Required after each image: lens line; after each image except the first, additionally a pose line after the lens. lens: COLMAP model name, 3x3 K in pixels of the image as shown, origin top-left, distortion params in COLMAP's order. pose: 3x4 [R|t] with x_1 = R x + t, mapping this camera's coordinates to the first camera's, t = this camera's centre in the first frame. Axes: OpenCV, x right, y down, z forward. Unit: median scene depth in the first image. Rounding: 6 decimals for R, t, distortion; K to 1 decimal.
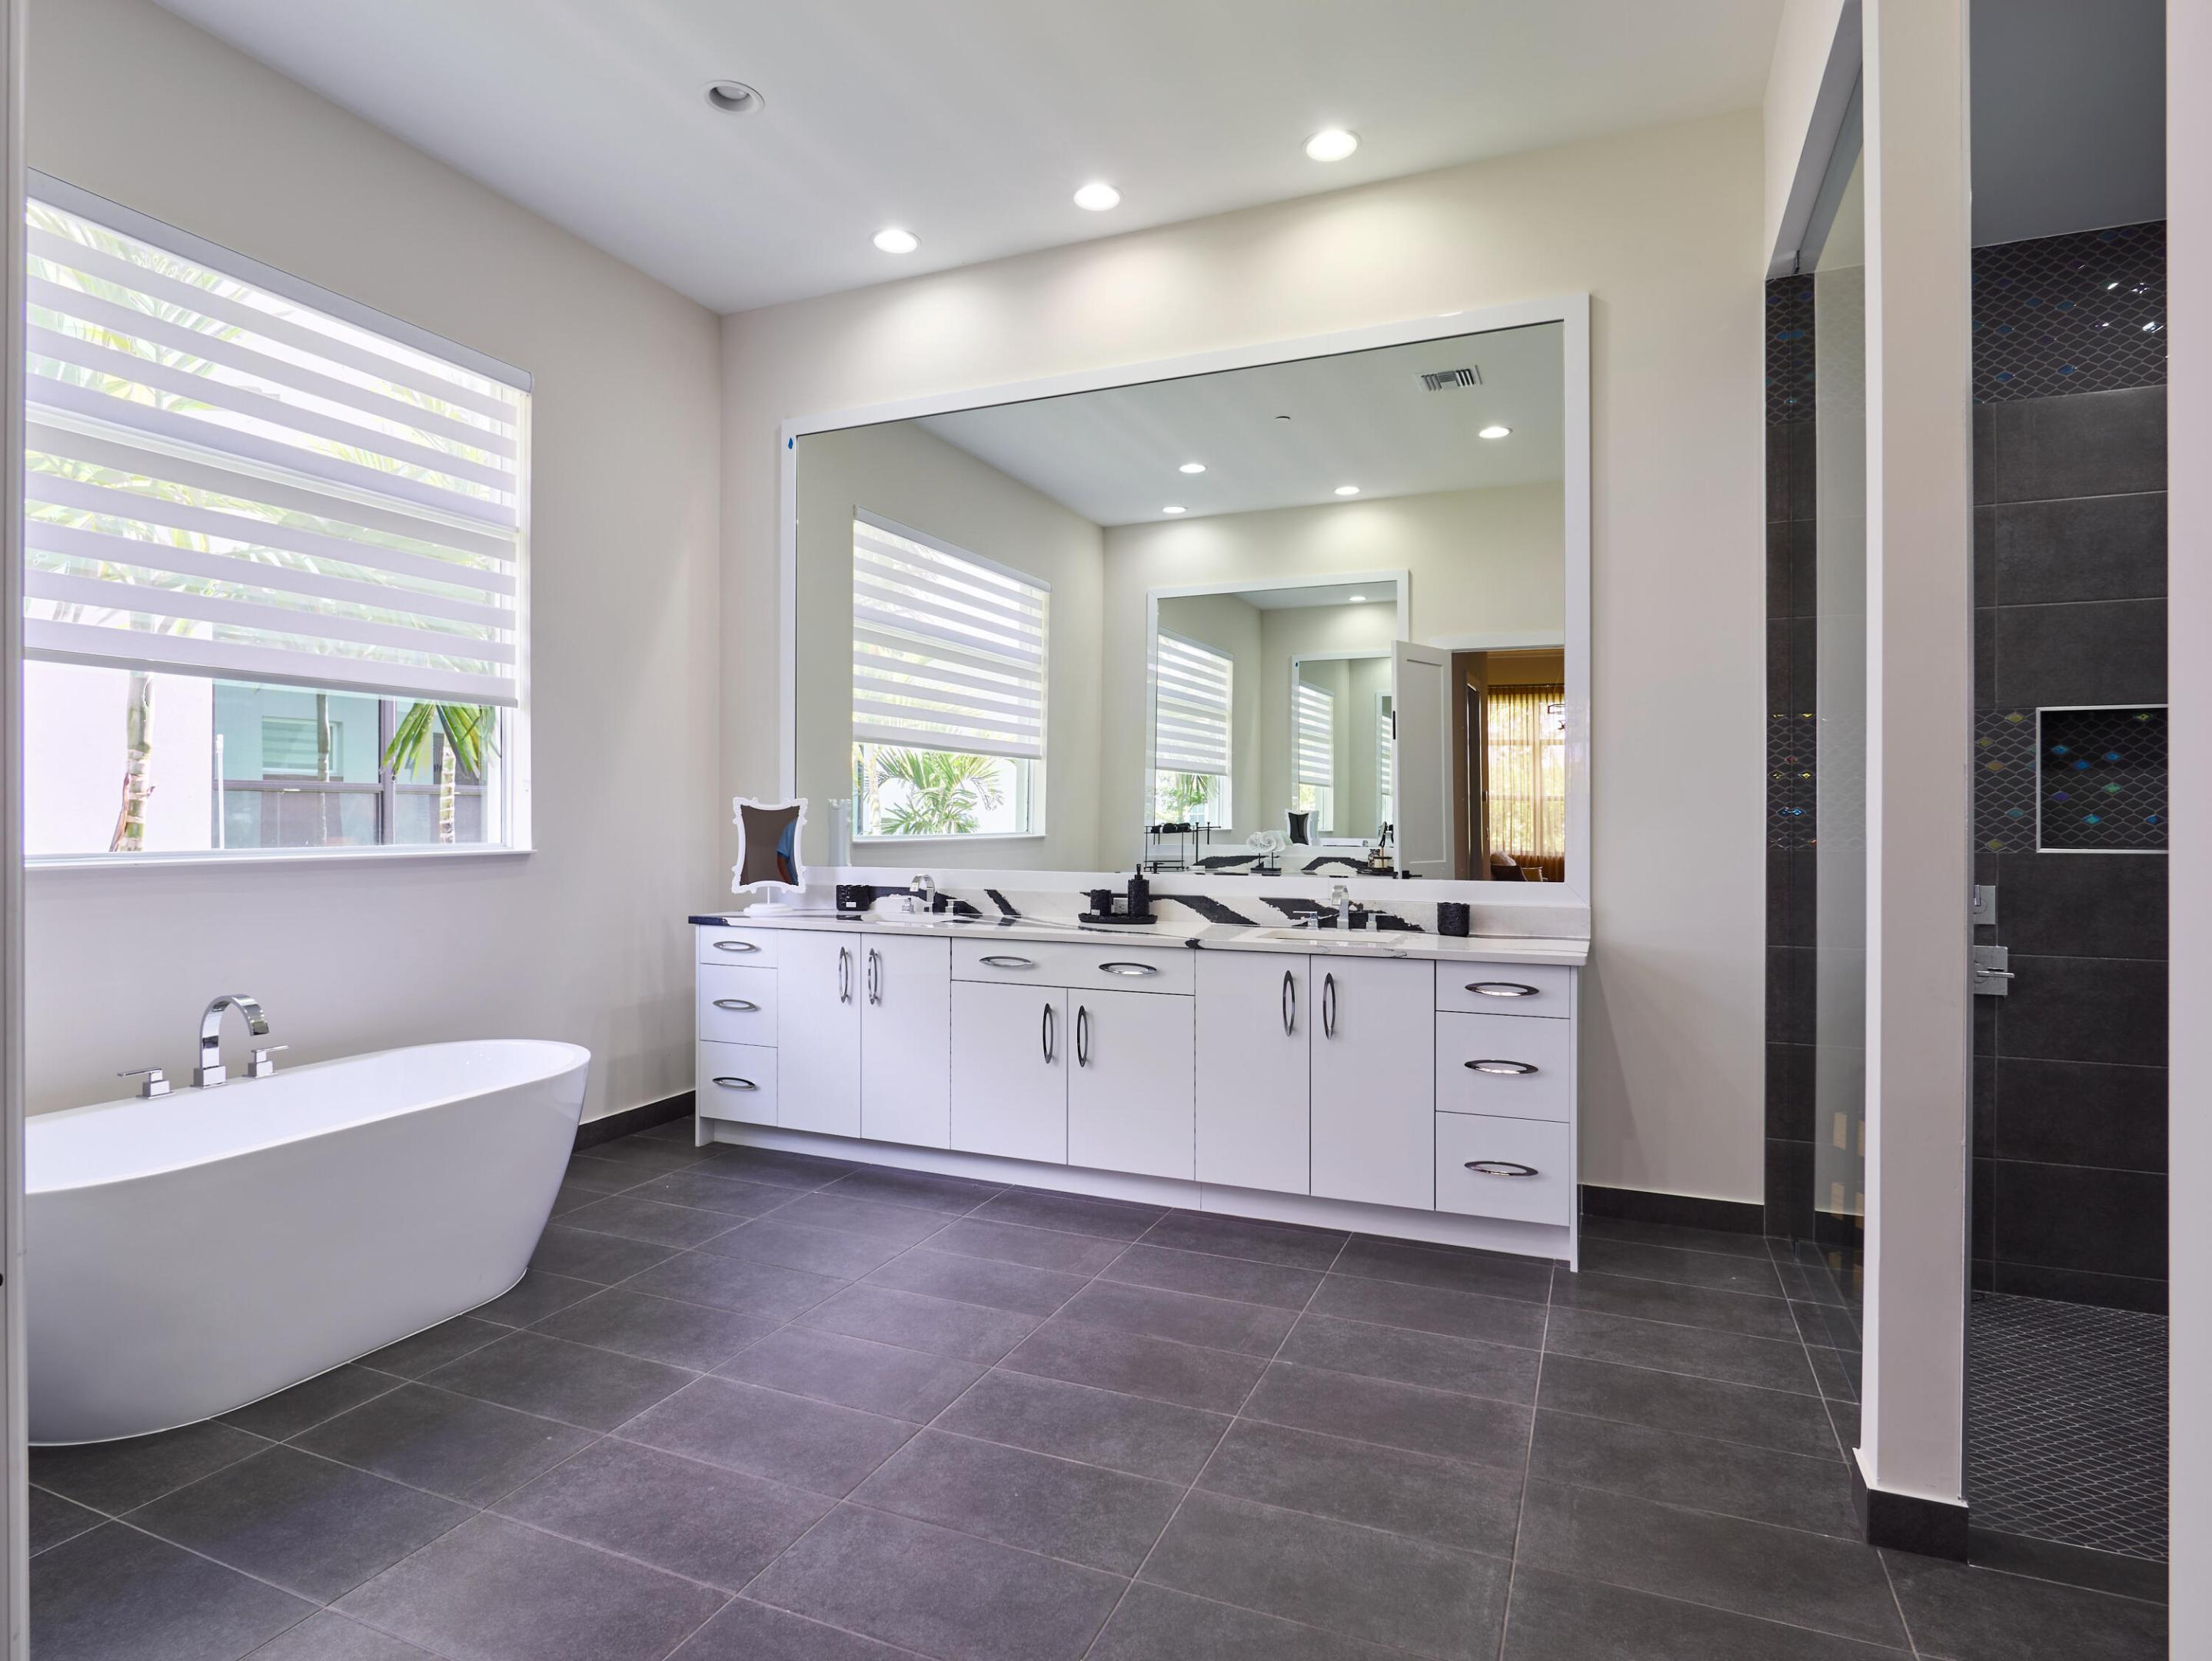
lens RADIAL K [[1194.8, 0, 1105.5], [0, 1194.8, 818.6], [0, 0, 1]] dist [-0.007587, -0.001477]
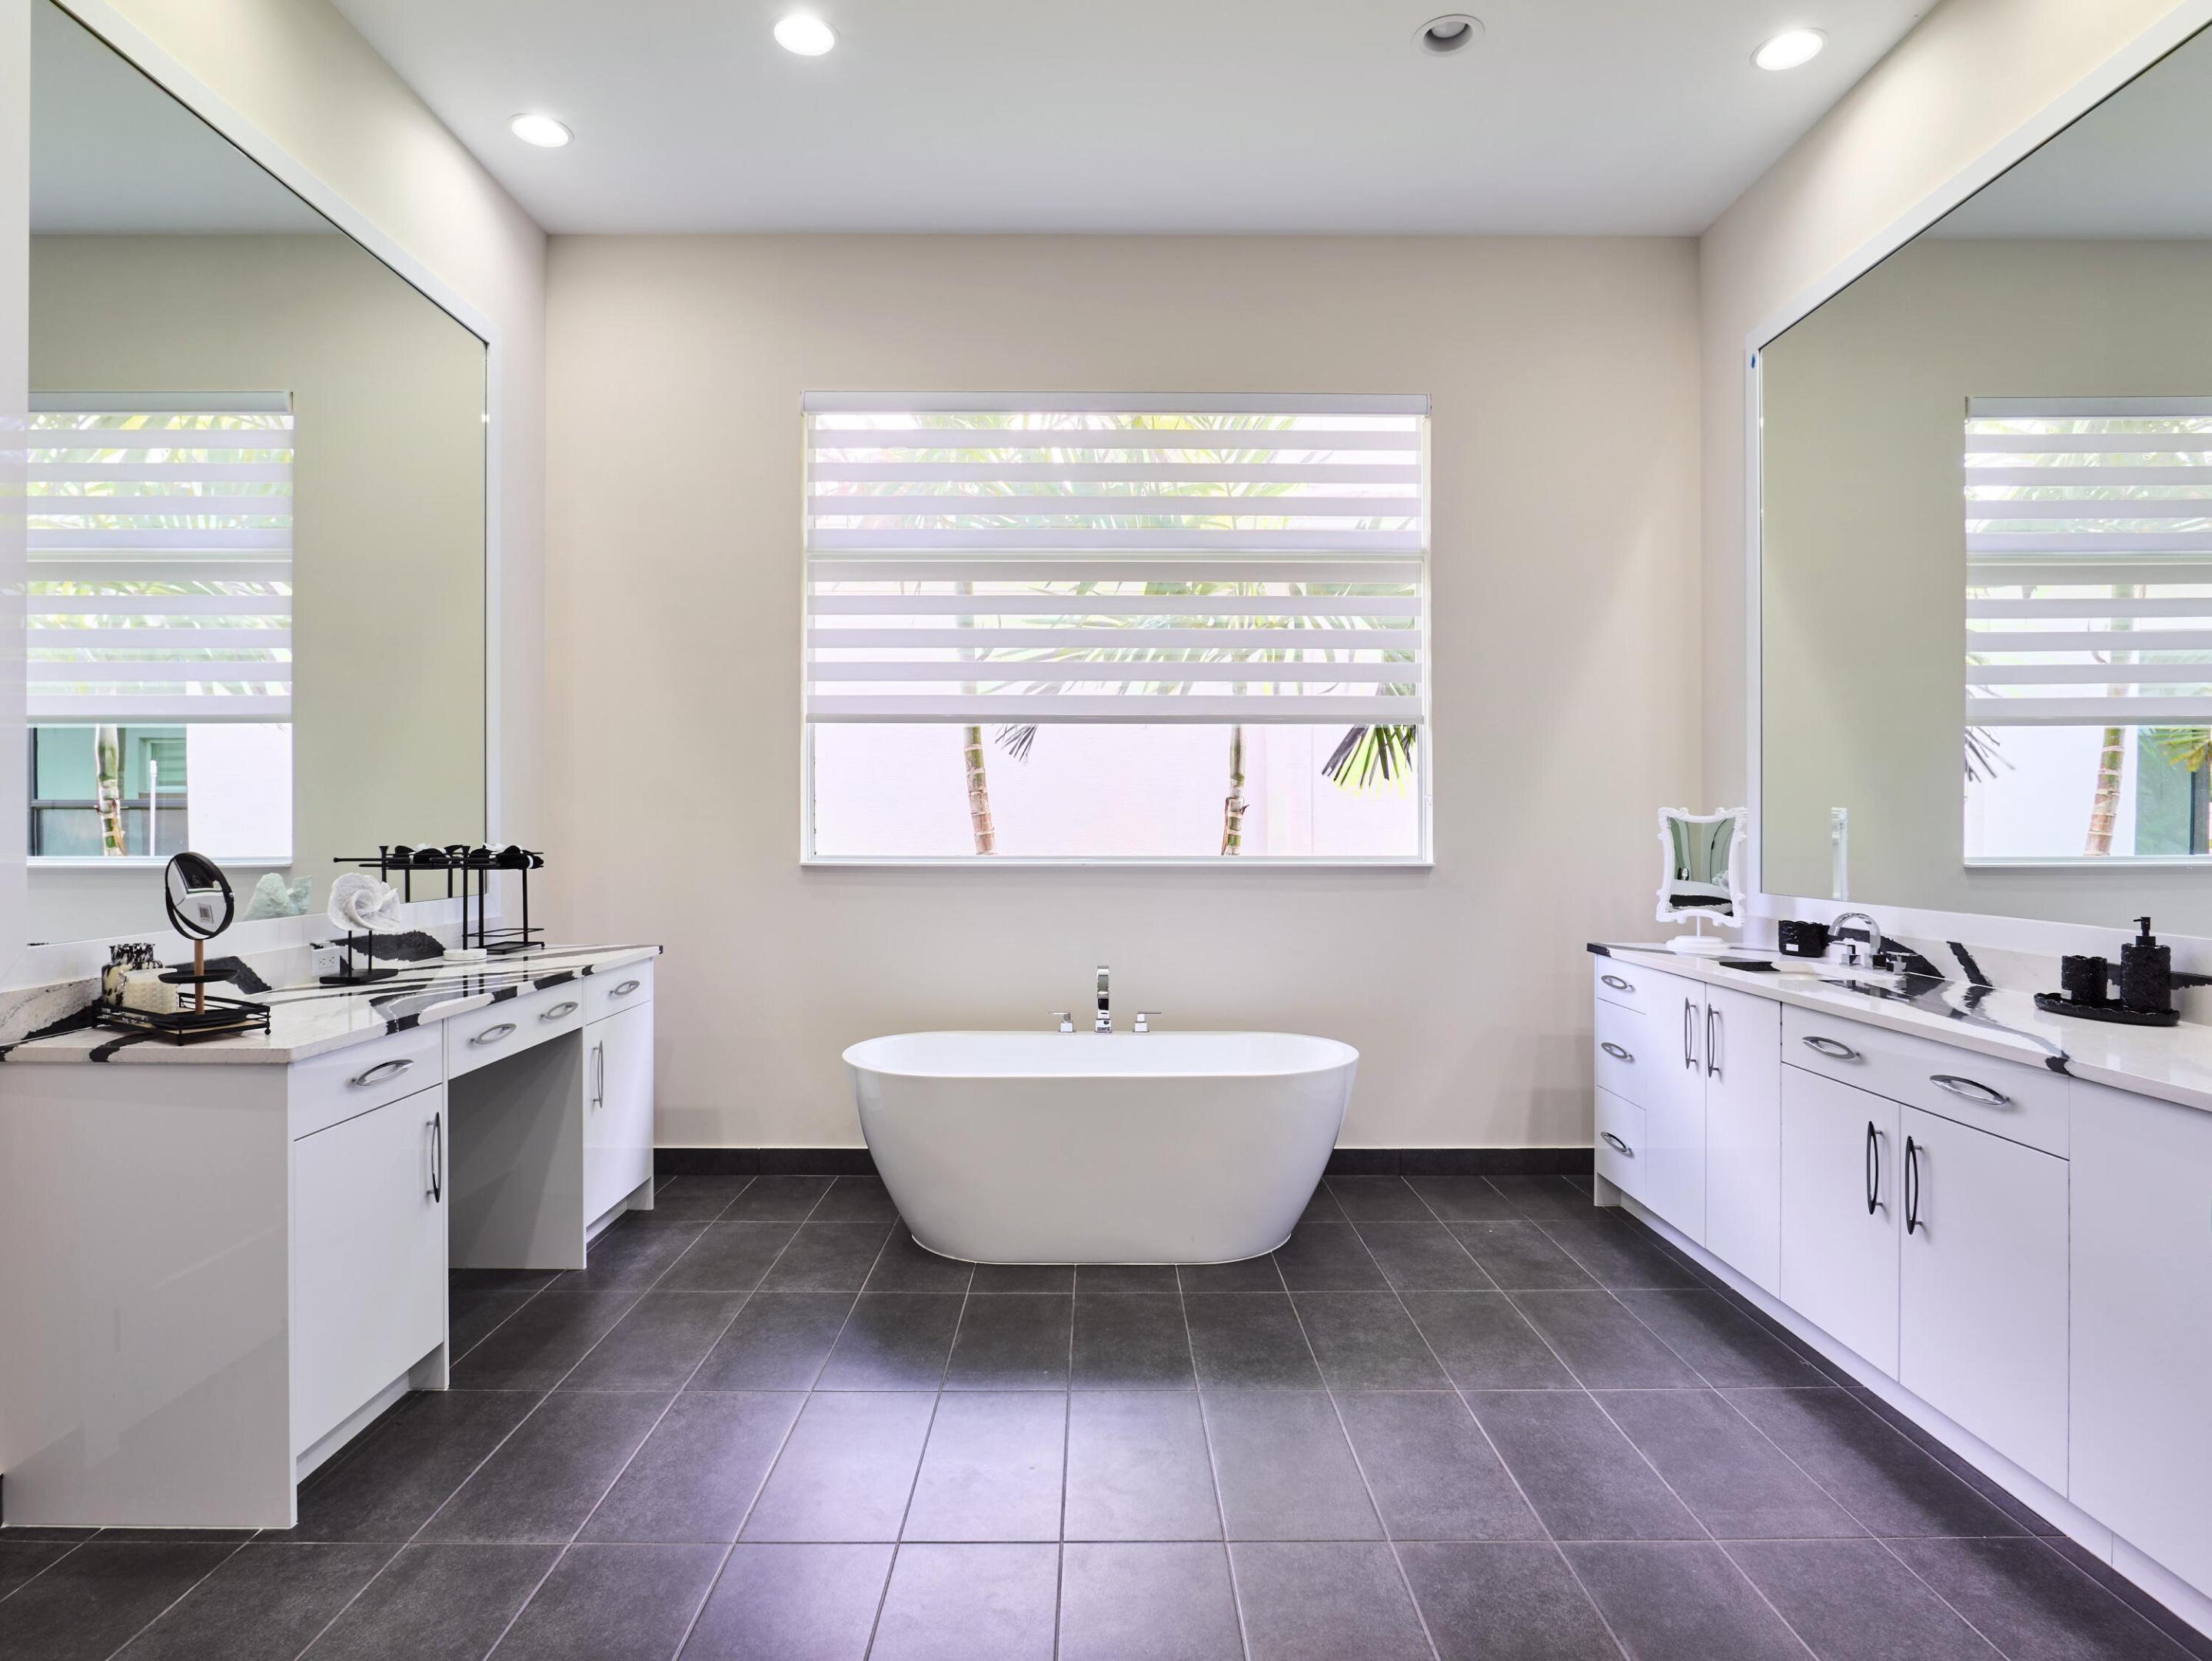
lens RADIAL K [[1218.2, 0, 1106.0], [0, 1218.2, 830.5], [0, 0, 1]] dist [-0.004131, -0.000554]
pose [[0.396120, 0.000698, -0.918199, 0.367208], [-0.001979, 0.999998, -0.000093, -0.001034], [0.918197, 0.001854, 0.396120, 0.341018]]
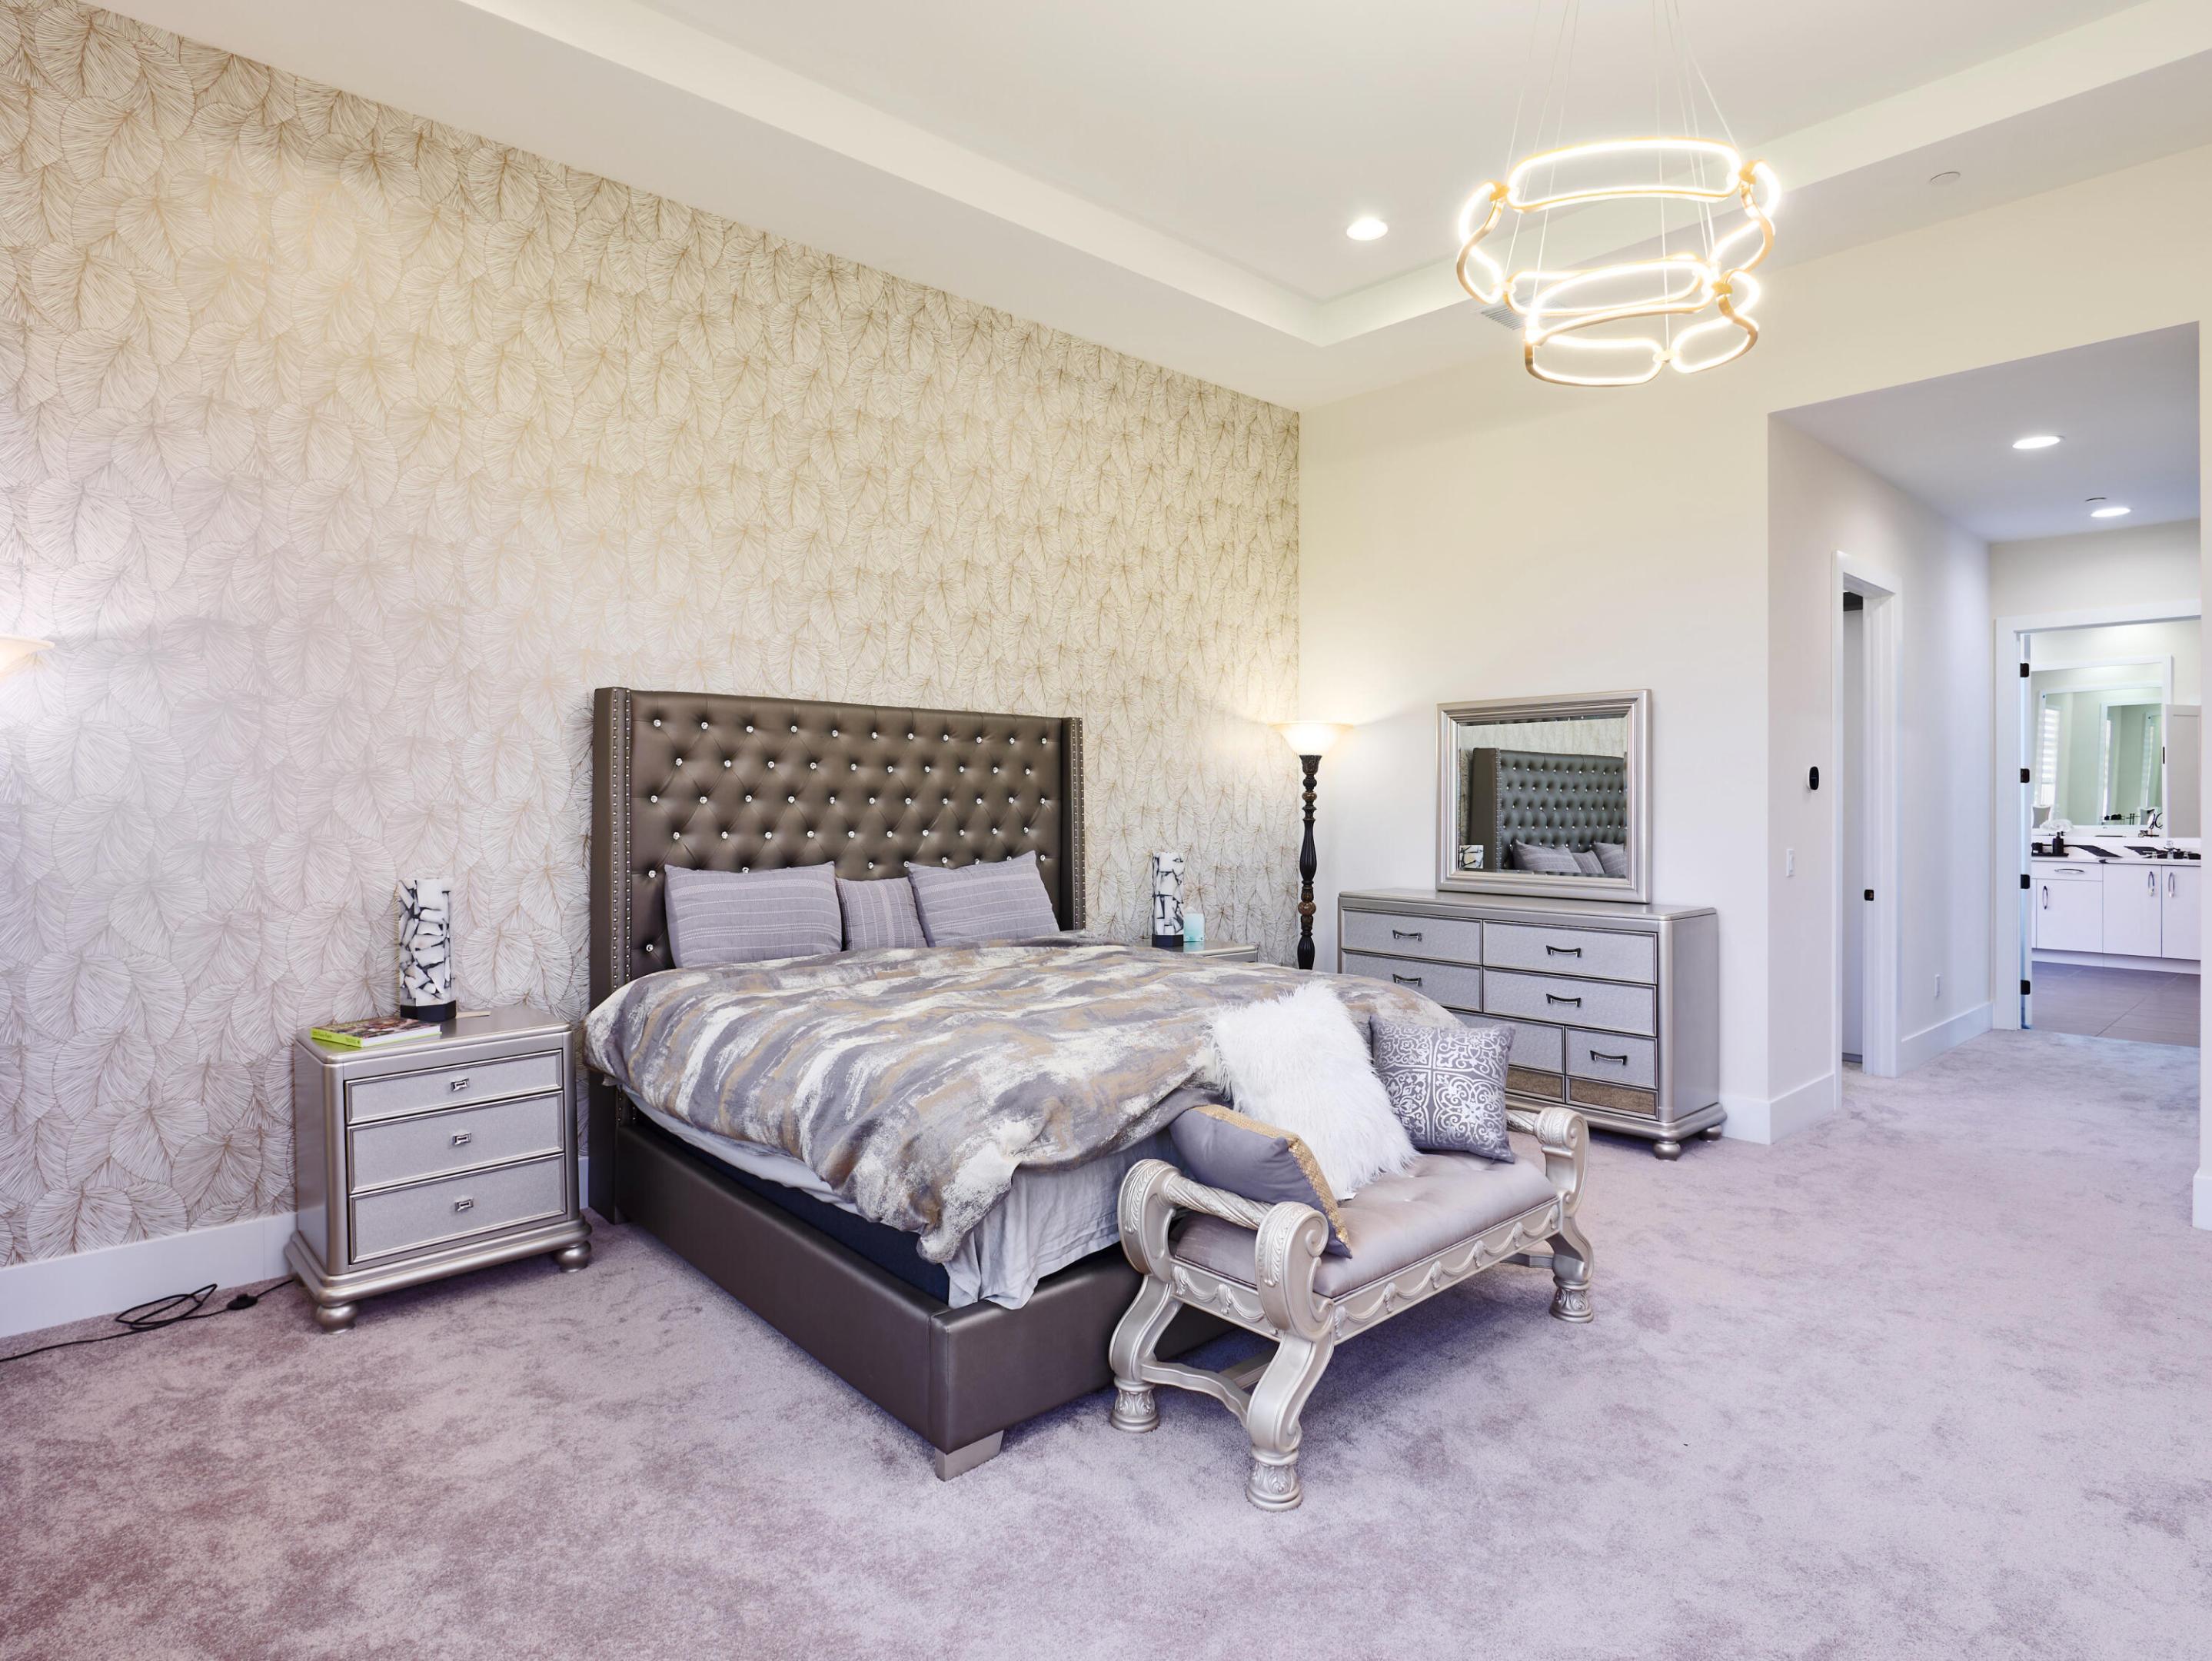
lens RADIAL K [[1194.8, 0, 1105.5], [0, 1194.8, 818.6], [0, 0, 1]] dist [-0.007587, -0.001477]
pose [[0.909443, 0.007678, -0.415758, -0.745445], [-0.002093, 0.999901, 0.013889, -0.018564], [0.415824, -0.011761, 0.909369, -2.035250]]
